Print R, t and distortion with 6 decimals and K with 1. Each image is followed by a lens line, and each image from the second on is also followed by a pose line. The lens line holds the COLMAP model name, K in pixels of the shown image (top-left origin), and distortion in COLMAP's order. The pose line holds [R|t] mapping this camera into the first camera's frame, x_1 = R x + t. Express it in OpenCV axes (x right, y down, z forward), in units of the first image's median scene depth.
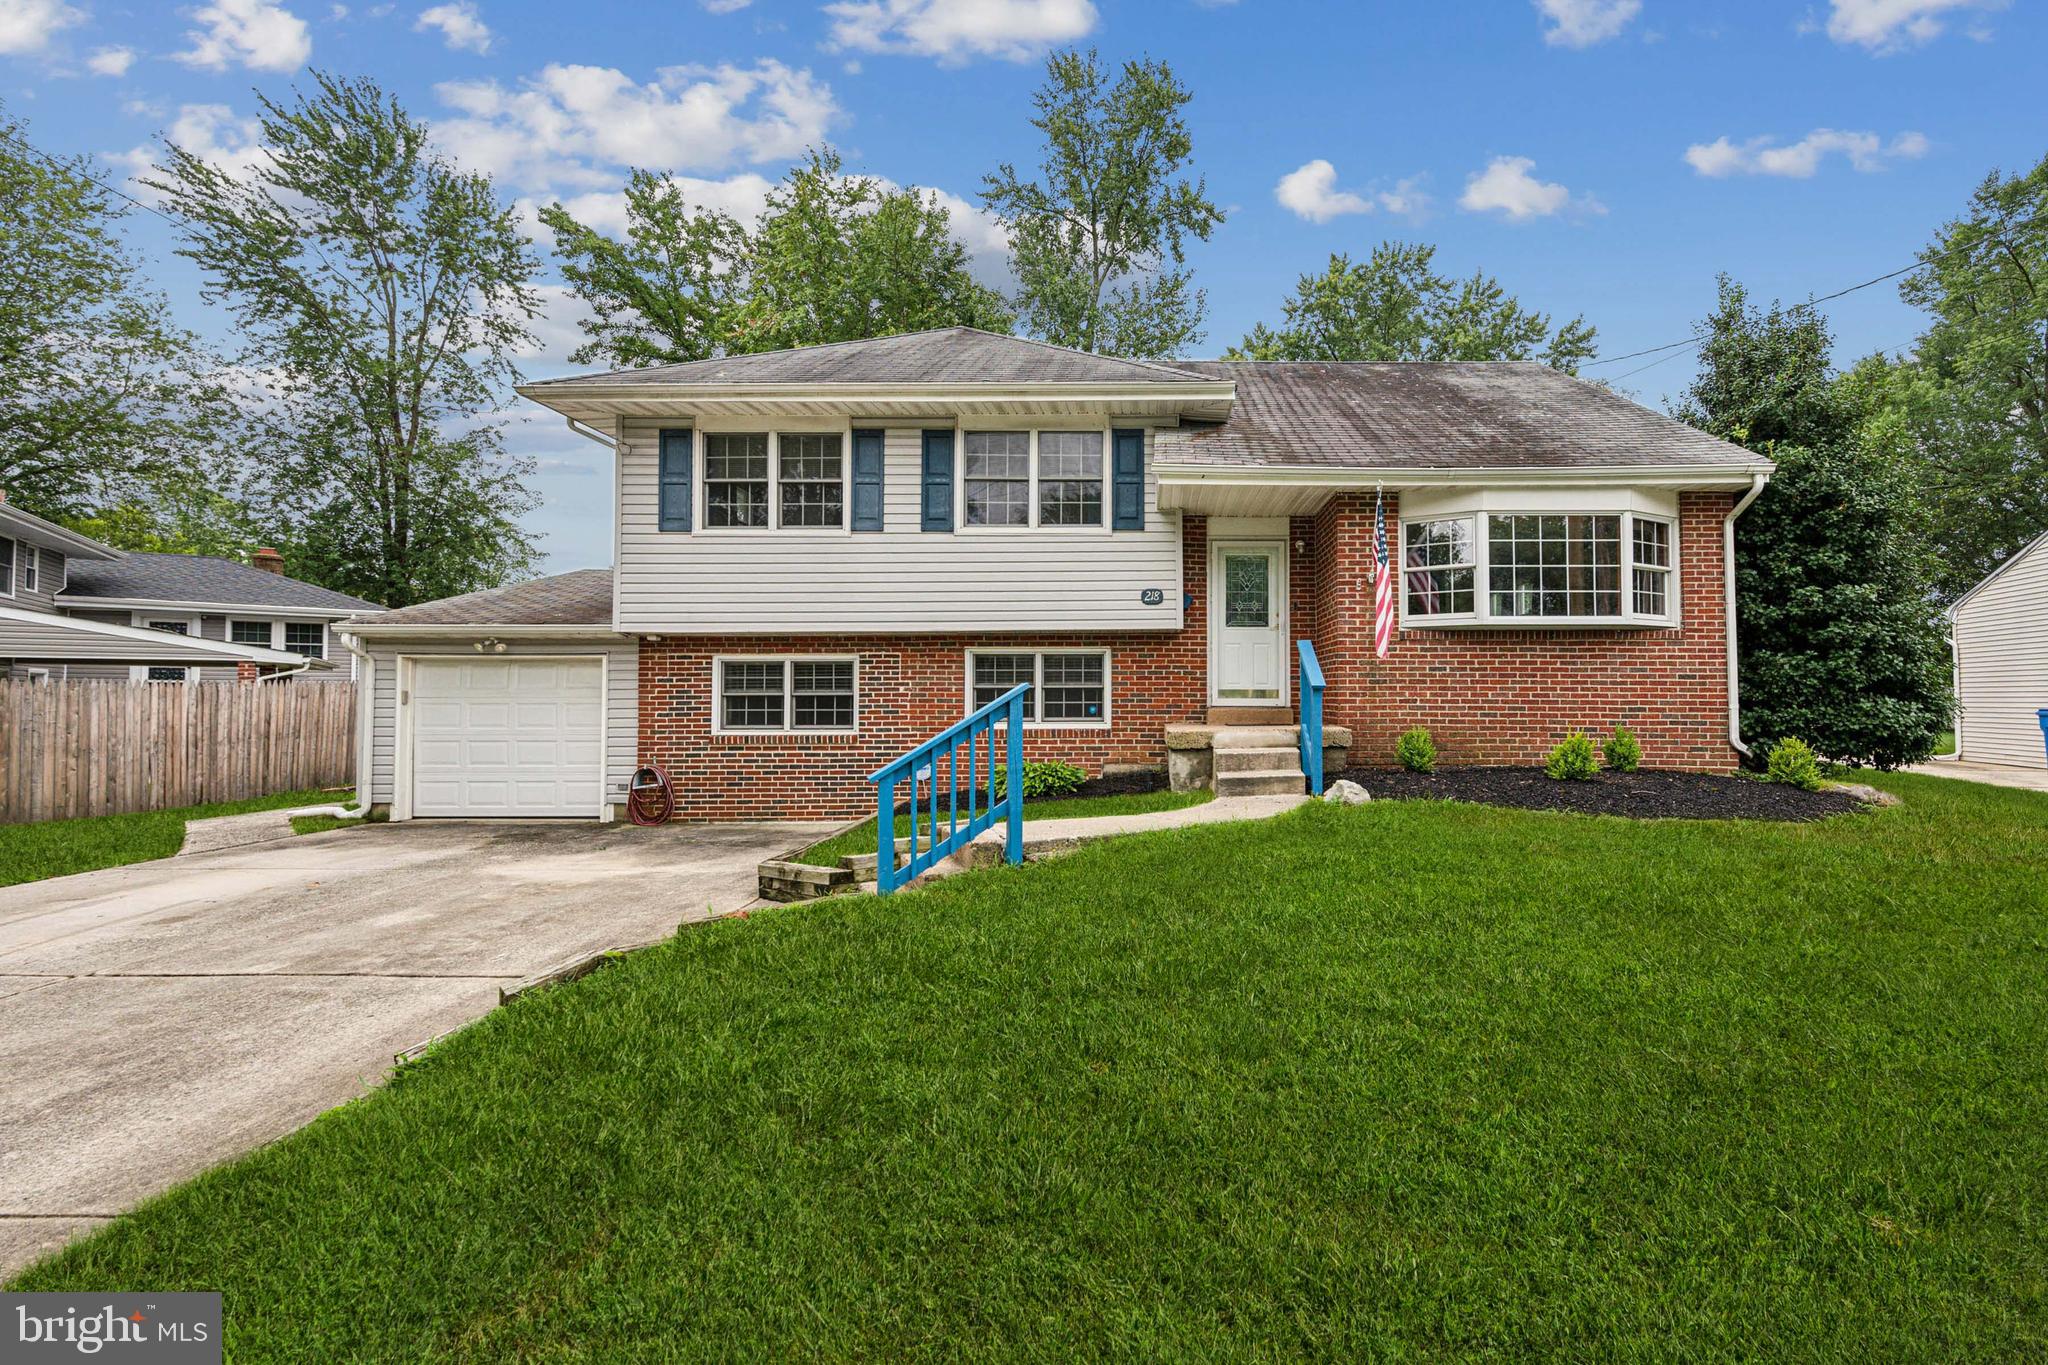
lens RADIAL K [[828.3, 0, 1027.5], [0, 828.3, 675.4], [0, 0, 1]] dist [0.001420, 0.000120]
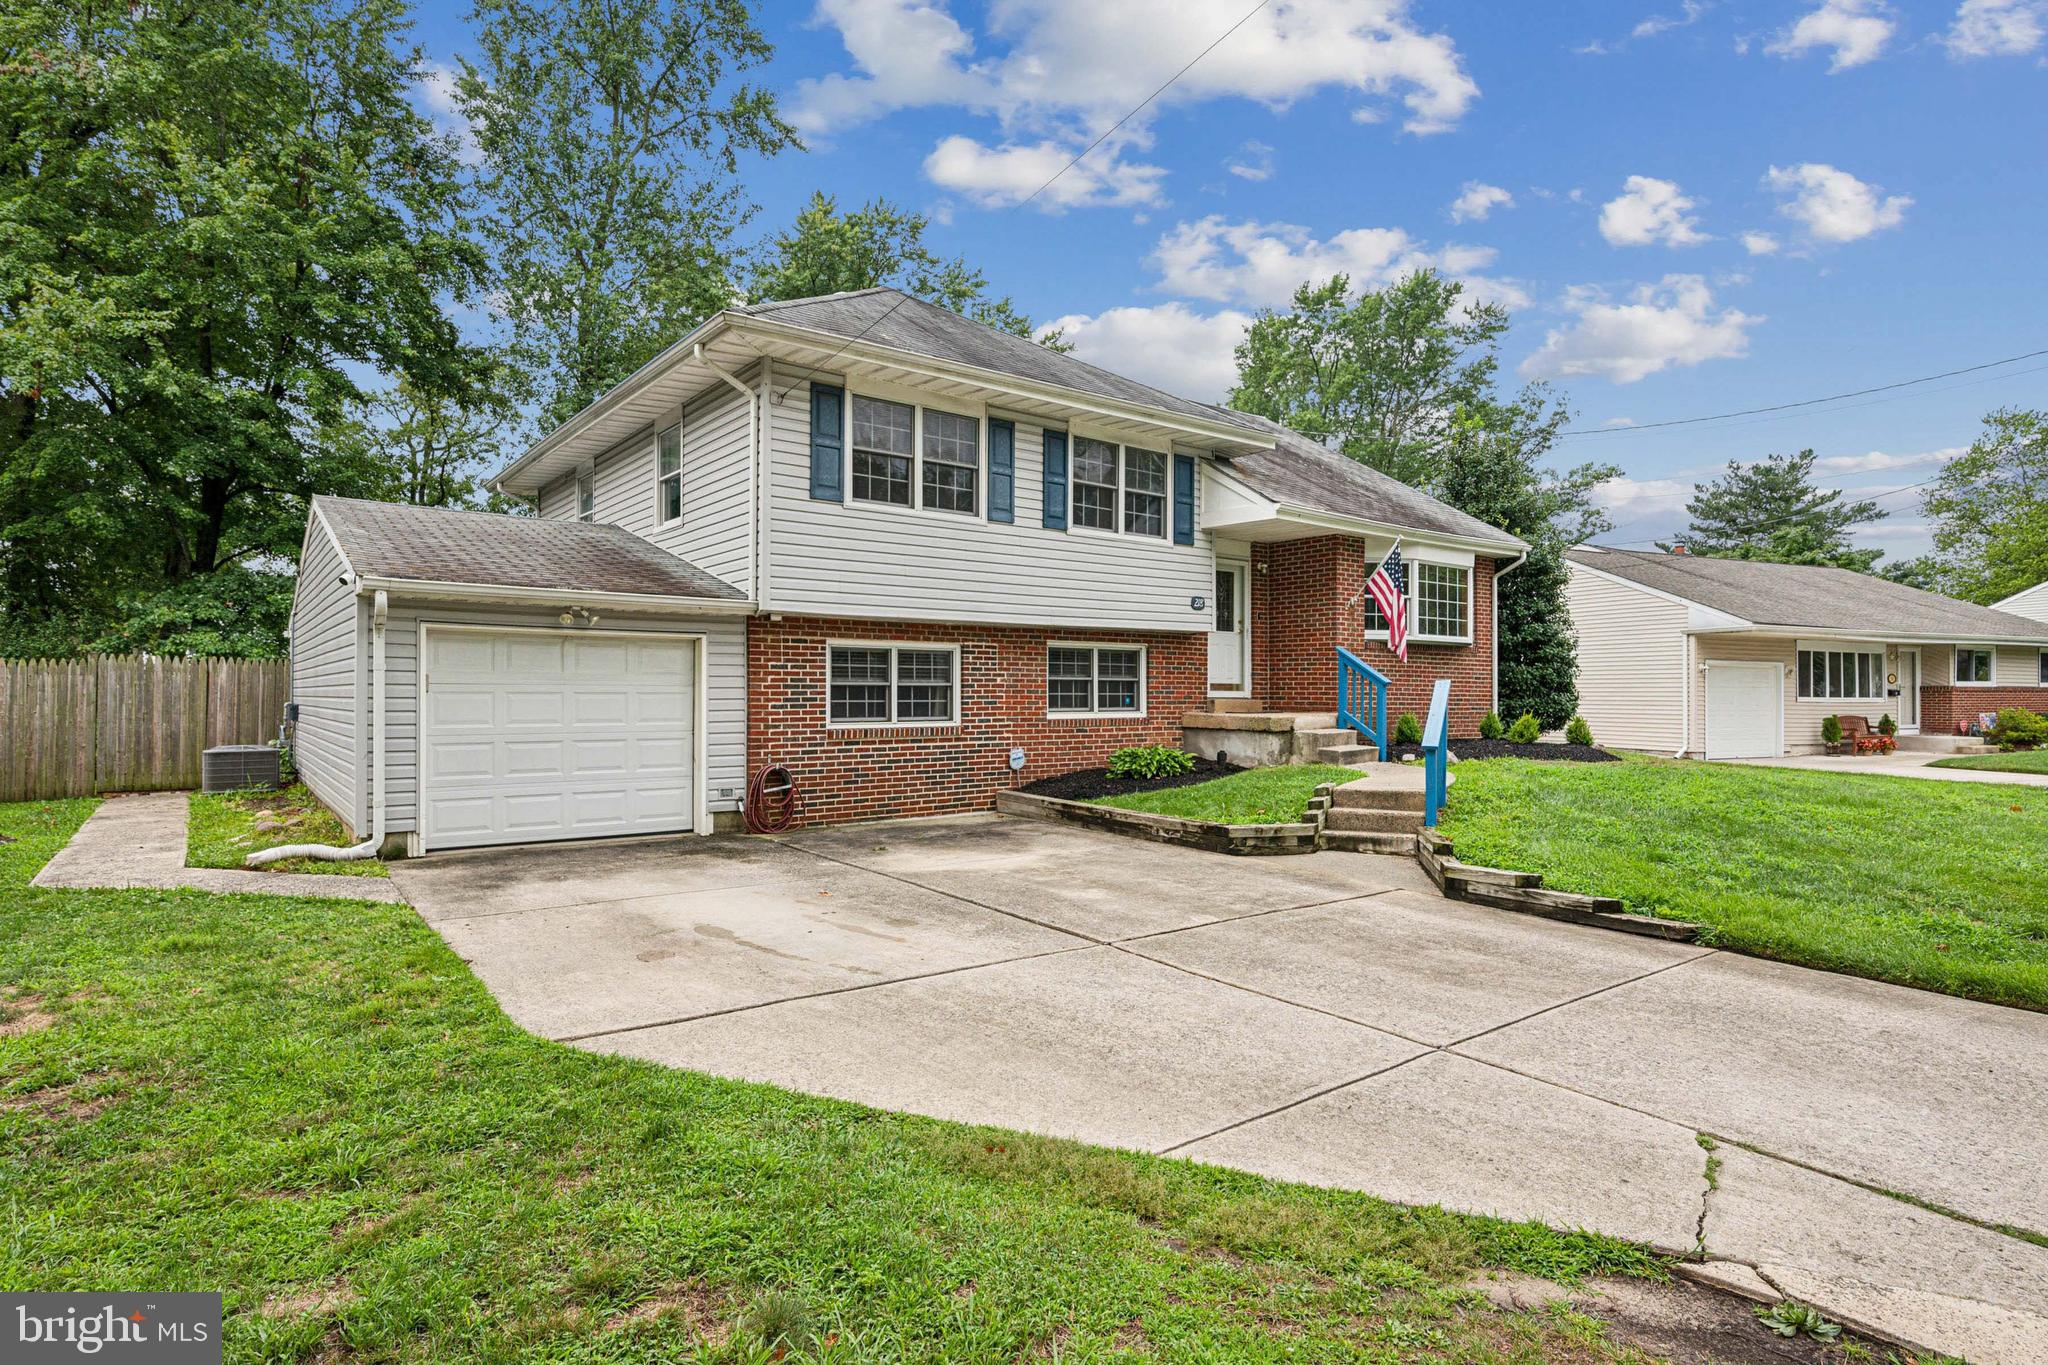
lens RADIAL K [[1046.8, 0, 1012.9], [0, 1046.8, 686.6], [0, 0, 1]] dist [0.003730, 0.000079]
pose [[0.802165, 0.008857, 0.597037, -0.930574], [-0.014374, 0.999887, 0.004479, 0.019200], [-0.596930, -0.012175, 0.802201, -0.028692]]
